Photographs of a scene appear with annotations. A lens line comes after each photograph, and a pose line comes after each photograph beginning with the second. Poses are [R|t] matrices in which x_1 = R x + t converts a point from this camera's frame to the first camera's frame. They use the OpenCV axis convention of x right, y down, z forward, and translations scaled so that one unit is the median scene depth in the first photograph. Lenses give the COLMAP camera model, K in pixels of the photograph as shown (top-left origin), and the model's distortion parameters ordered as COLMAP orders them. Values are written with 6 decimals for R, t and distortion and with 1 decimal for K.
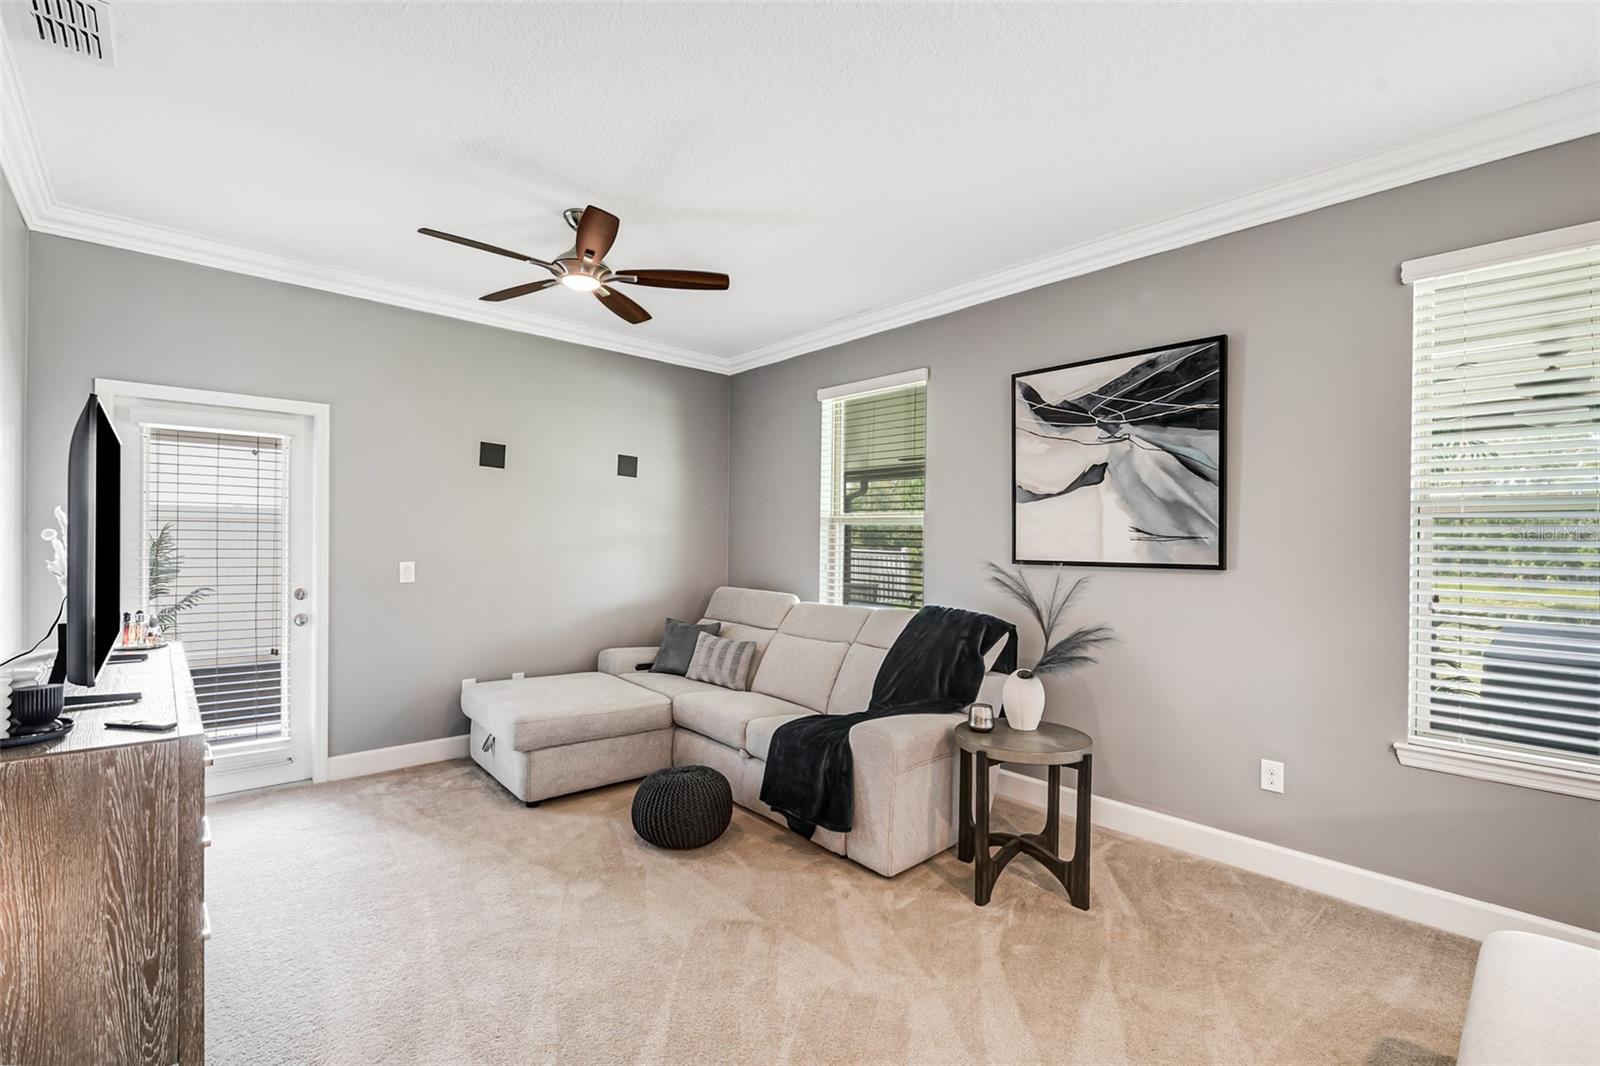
lens RADIAL K [[705.1, 0, 796.8], [0, 705.1, 539.8], [0, 0, 1]] dist [-0.002451, -0.000813]
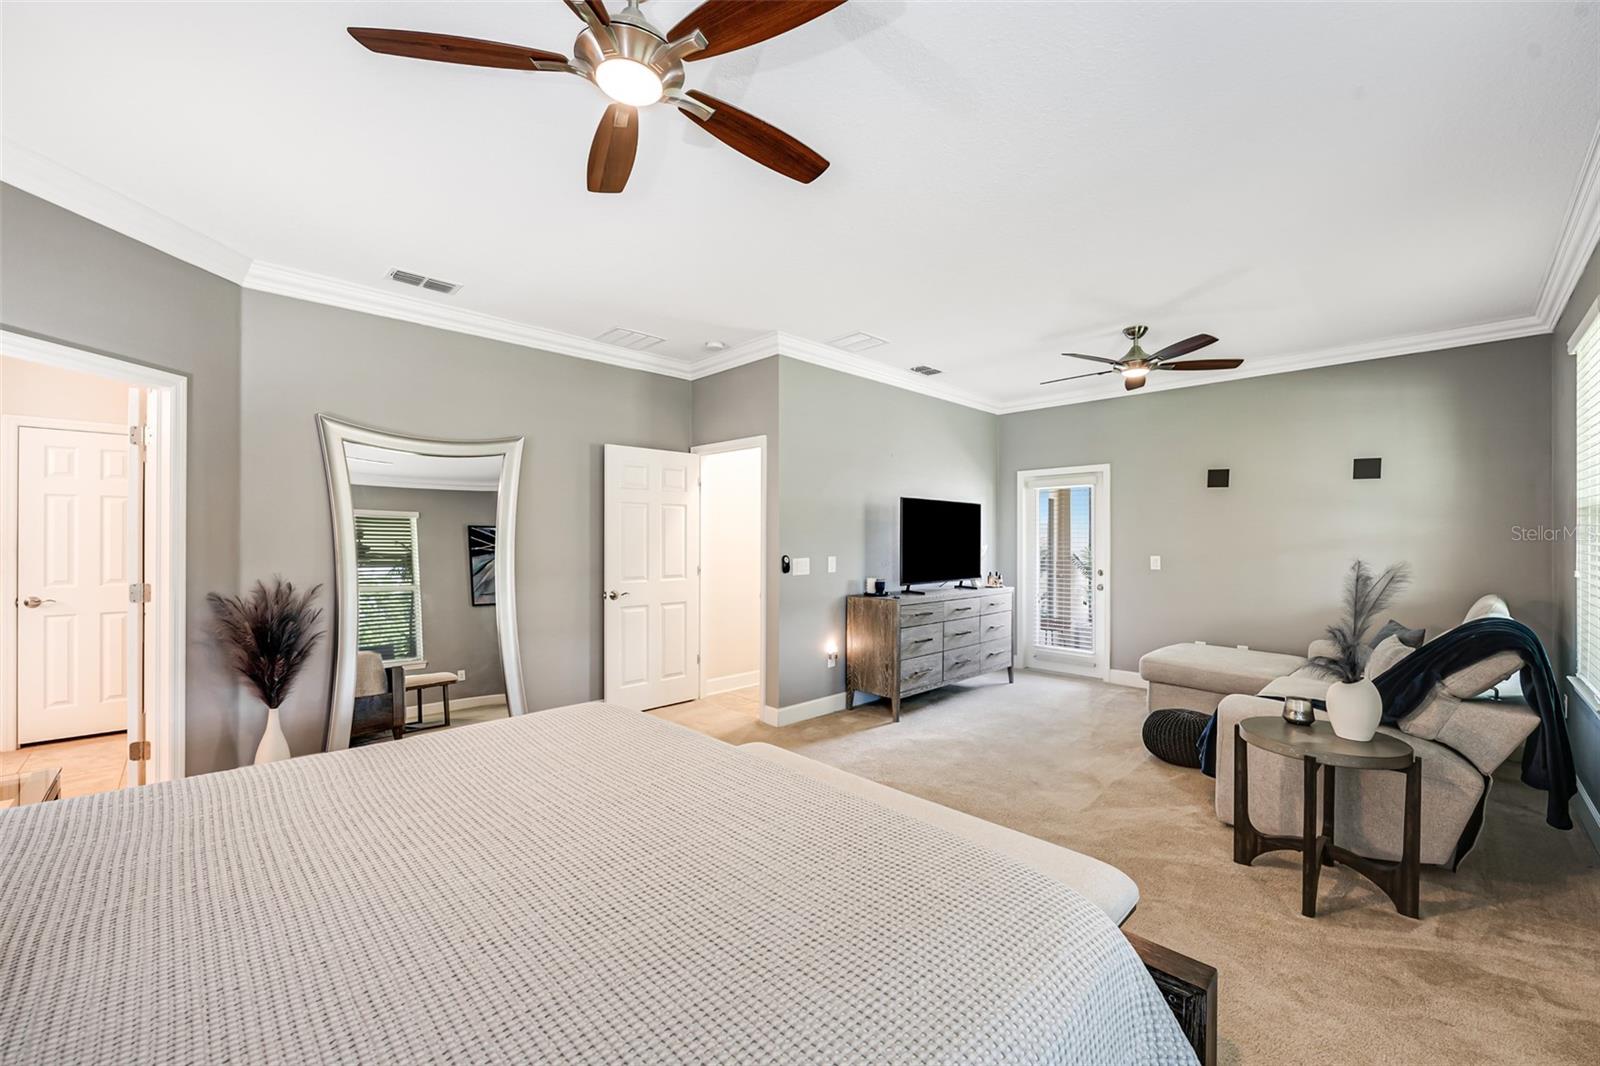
lens RADIAL K [[639.5, 0, 798.8], [0, 639.5, 537.7], [0, 0, 1]] dist [-0.001093, -0.000320]
pose [[0.038855, -0.014078, -0.999146, 0.990853], [-0.000978, 0.999900, -0.014126, 0.014562], [0.999244, 0.001526, 0.038838, 0.206479]]
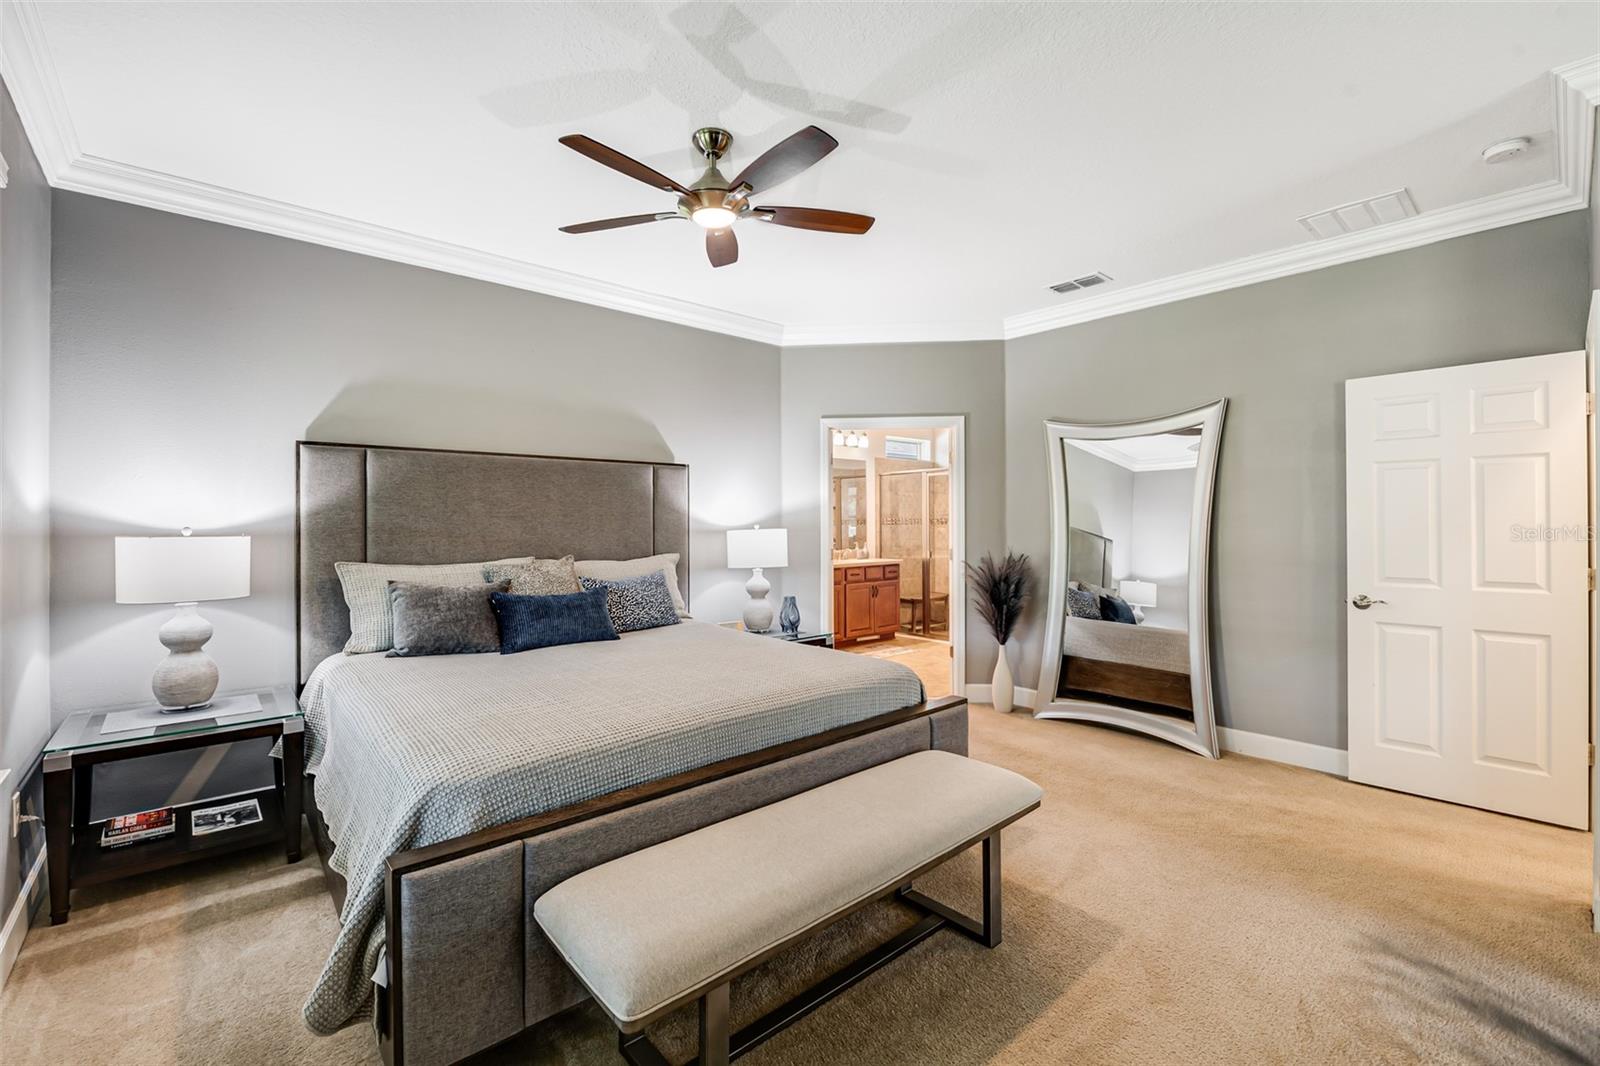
lens RADIAL K [[680.4, 0, 797.3], [0, 680.4, 522.0], [0, 0, 1]] dist [-0.008774, -0.000052]
pose [[-0.999879, -0.007497, 0.013652, 0.387971], [-0.007492, 0.999972, 0.000438, 0.008302], [-0.013655, 0.000336, -0.999907, 0.868215]]
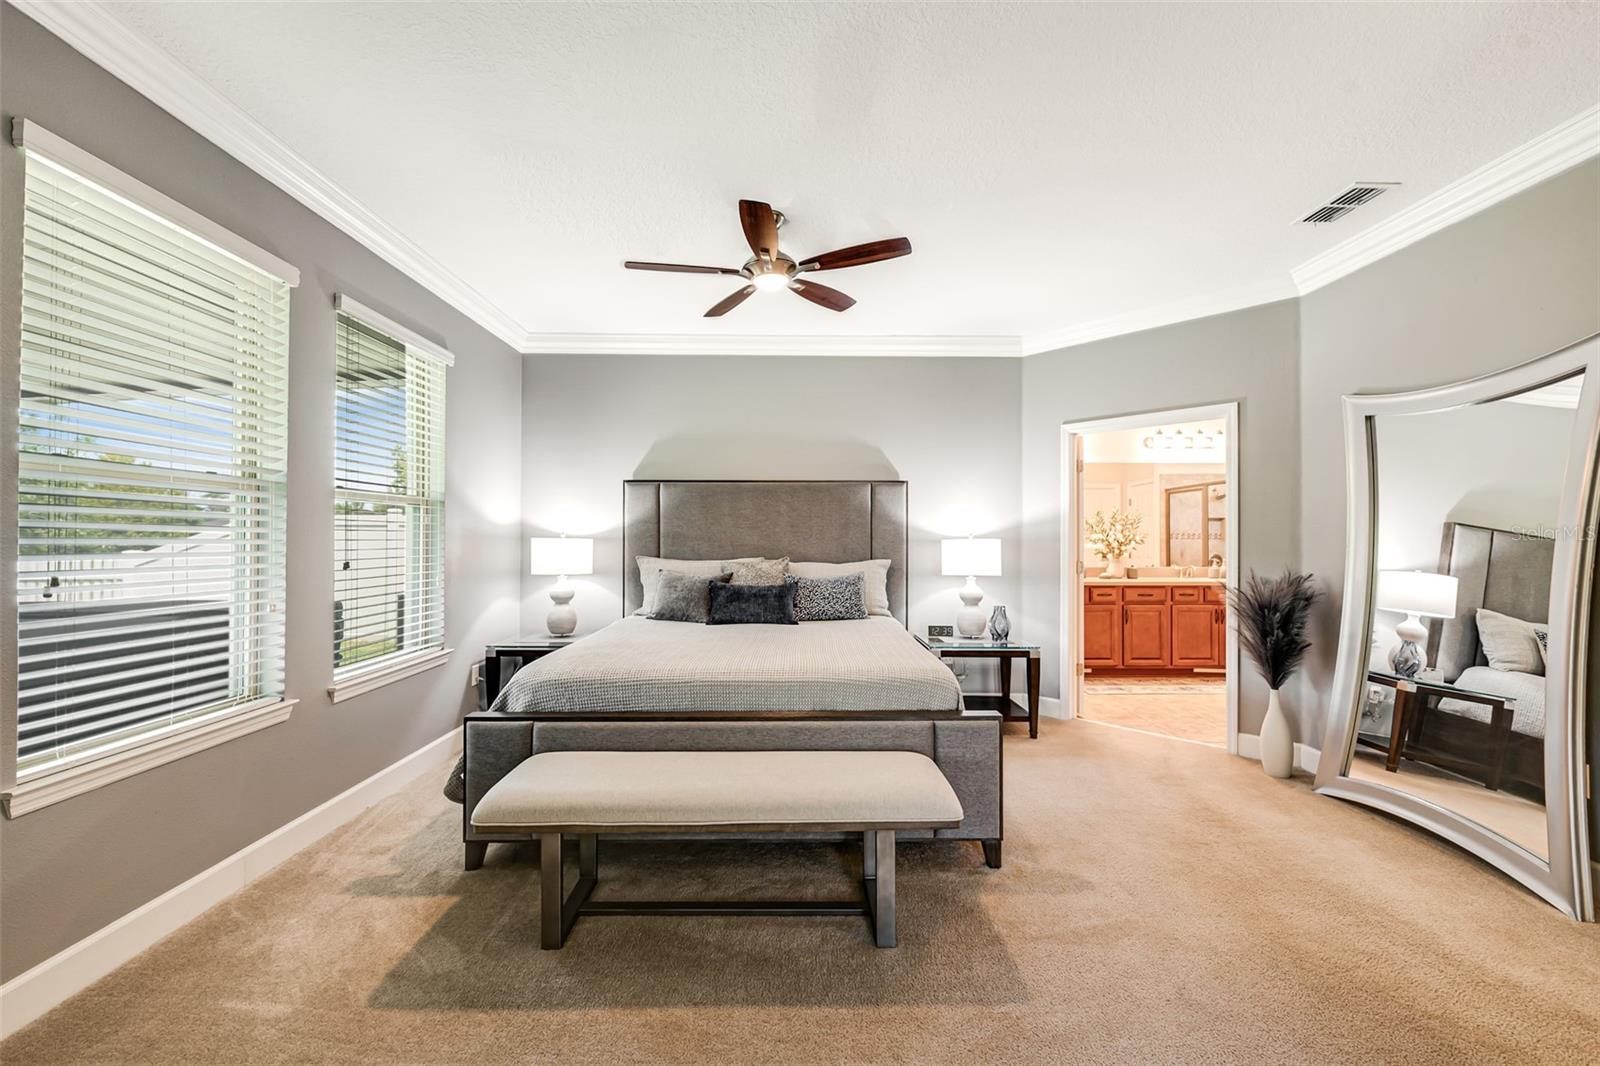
lens RADIAL K [[631.3, 0, 801.6], [0, 631.3, 533.5], [0, 0, 1]] dist [-0.000246, -0.000183]
pose [[-0.748291, -0.007096, 0.663333, -0.124174], [-0.010247, 0.999947, -0.000863, 0.017407], [-0.663291, -0.007443, -0.748324, 0.728113]]
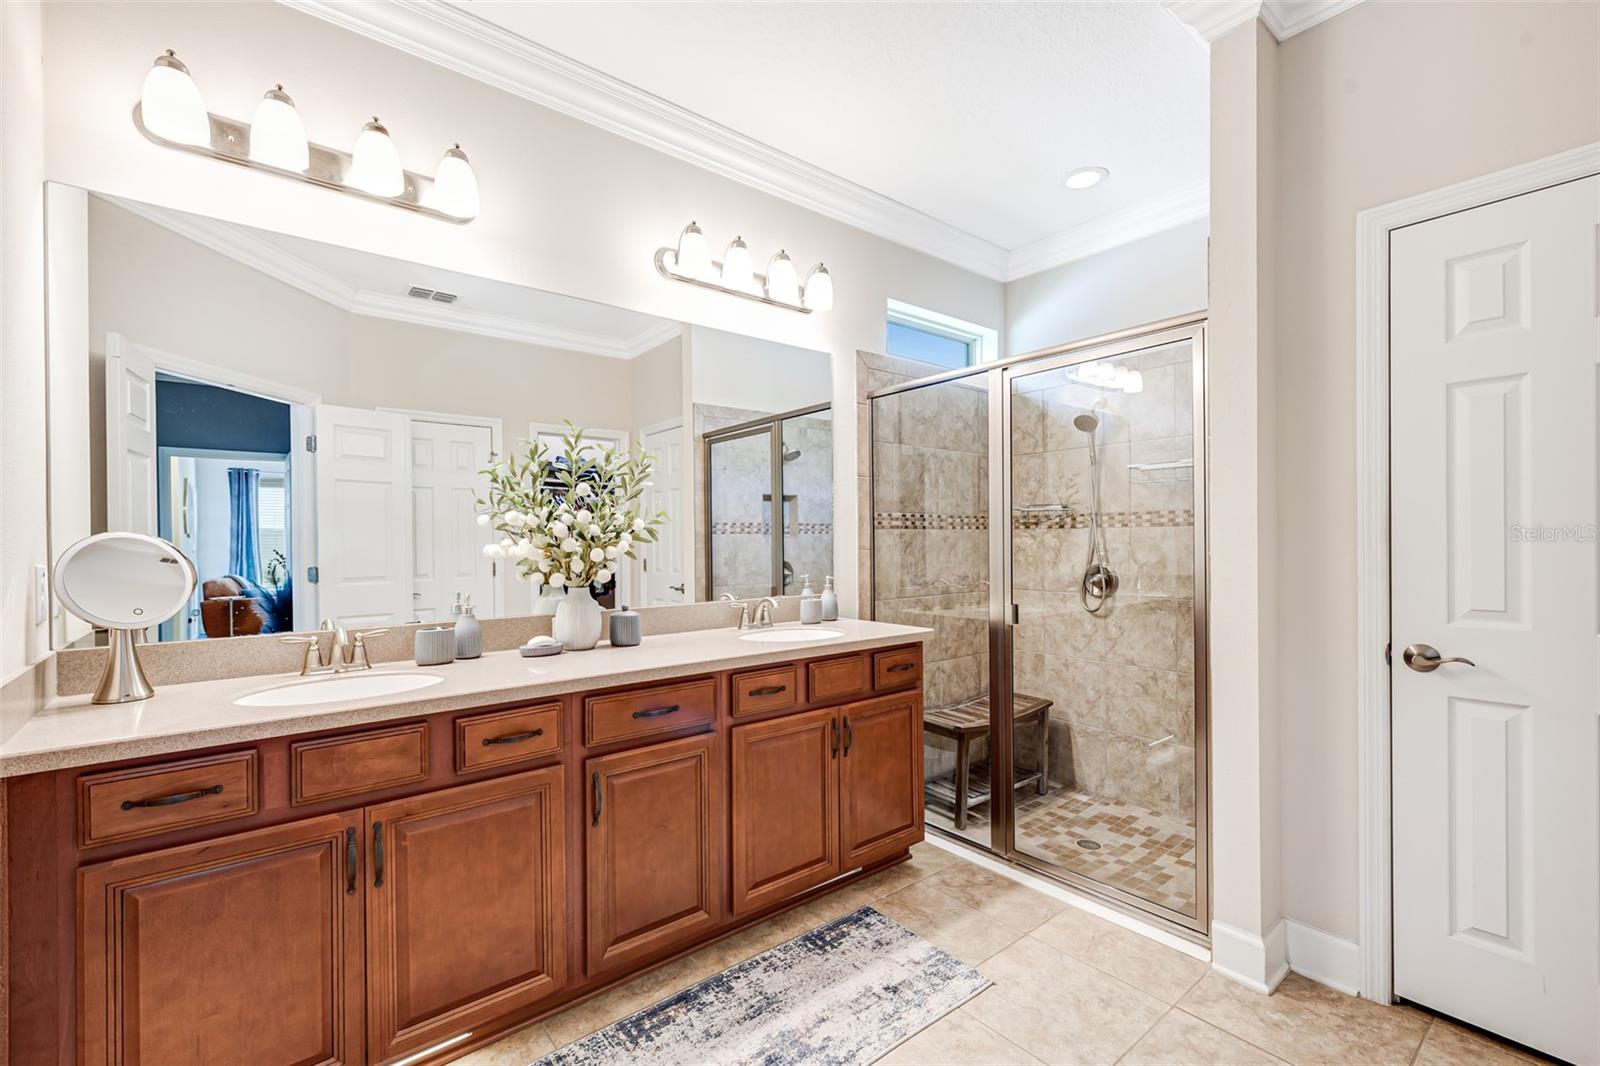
lens RADIAL K [[691.3, 0, 794.0], [0, 691.3, 542.2], [0, 0, 1]] dist [0.002476, 0.000149]
pose [[-0.998066, -0.004583, 0.062001, 0.170996], [-0.004298, 0.999980, 0.004729, 0.032613], [-0.062021, 0.004453, -0.998065, -0.639734]]
